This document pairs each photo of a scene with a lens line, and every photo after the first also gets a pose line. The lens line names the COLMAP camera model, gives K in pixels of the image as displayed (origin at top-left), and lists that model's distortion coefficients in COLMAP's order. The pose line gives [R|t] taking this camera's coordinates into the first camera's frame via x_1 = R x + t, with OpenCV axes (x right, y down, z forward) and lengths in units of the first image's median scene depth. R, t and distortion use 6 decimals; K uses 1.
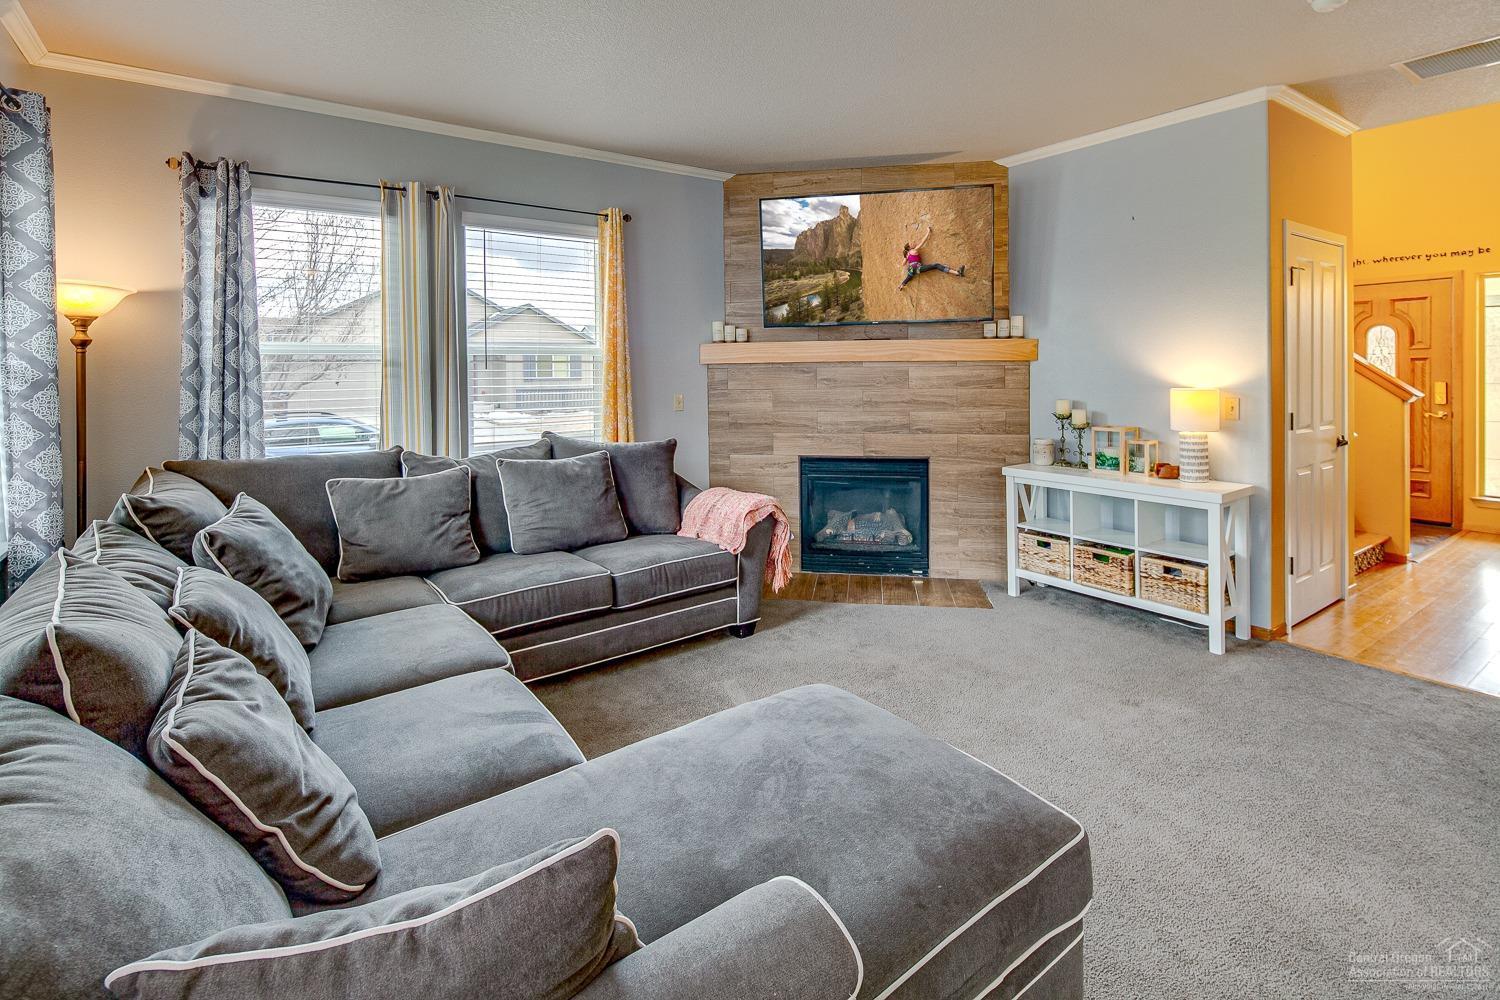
lens RADIAL K [[724.6, 0, 750.1], [0, 724.6, 460.0], [0, 0, 1]] dist [0.001409, -0.000397]
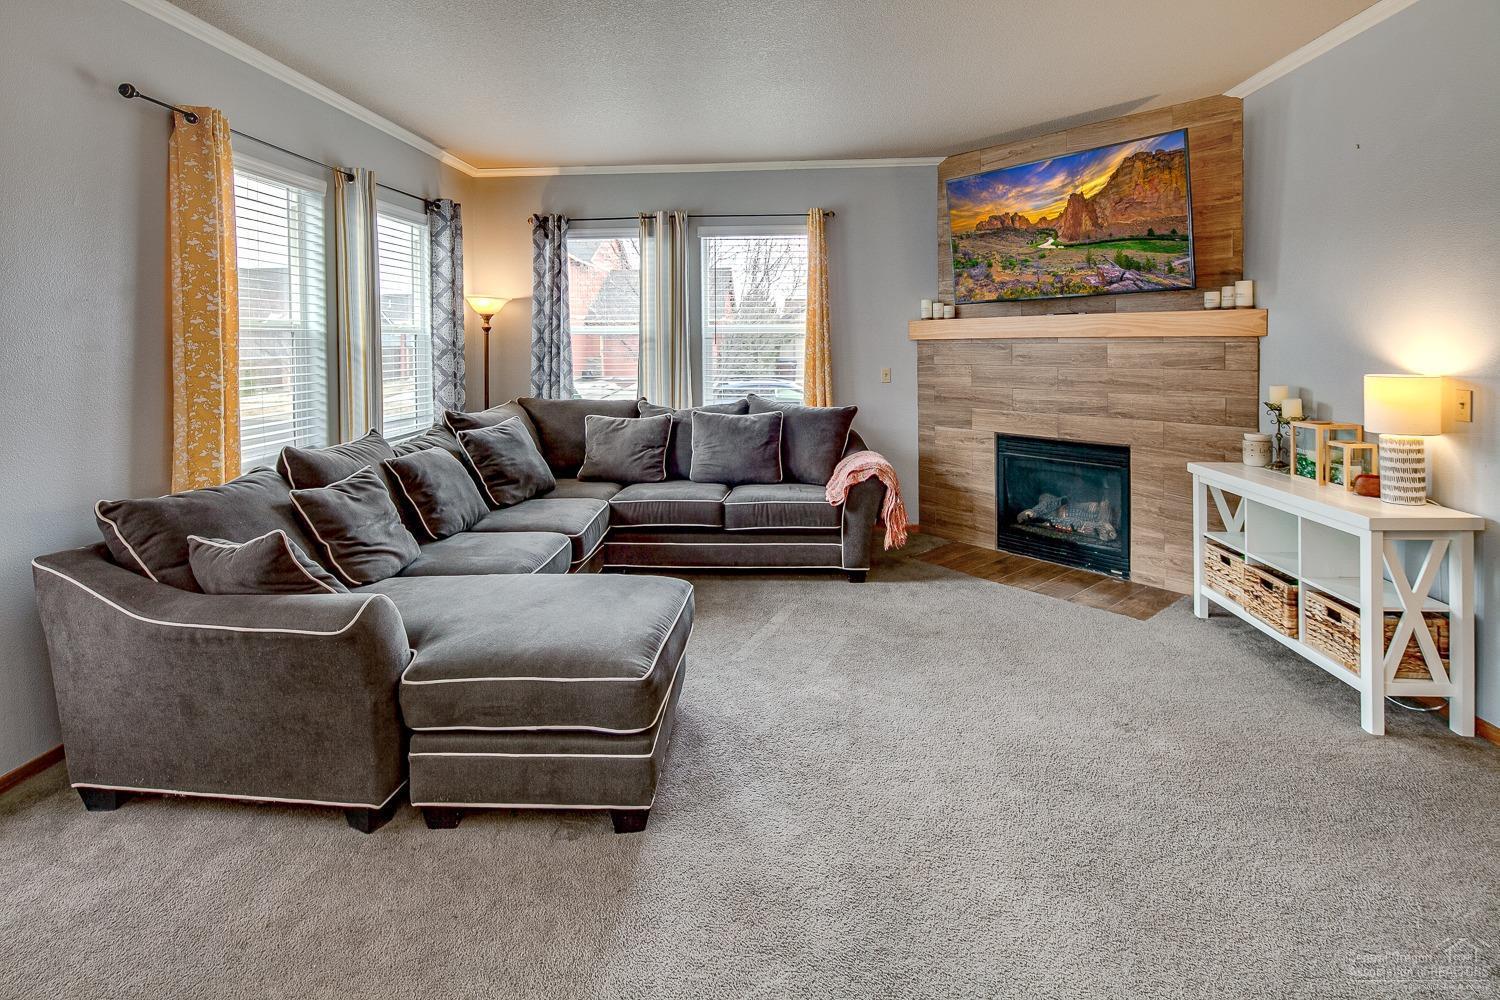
lens RADIAL K [[724.6, 0, 750.1], [0, 724.6, 460.0], [0, 0, 1]] dist [0.001409, -0.000397]
pose [[0.766979, 0.105731, -0.632902, 0.503389], [-0.082556, 0.994394, 0.066076, -0.006963], [0.636340, 0.001571, 0.771407, 0.017843]]
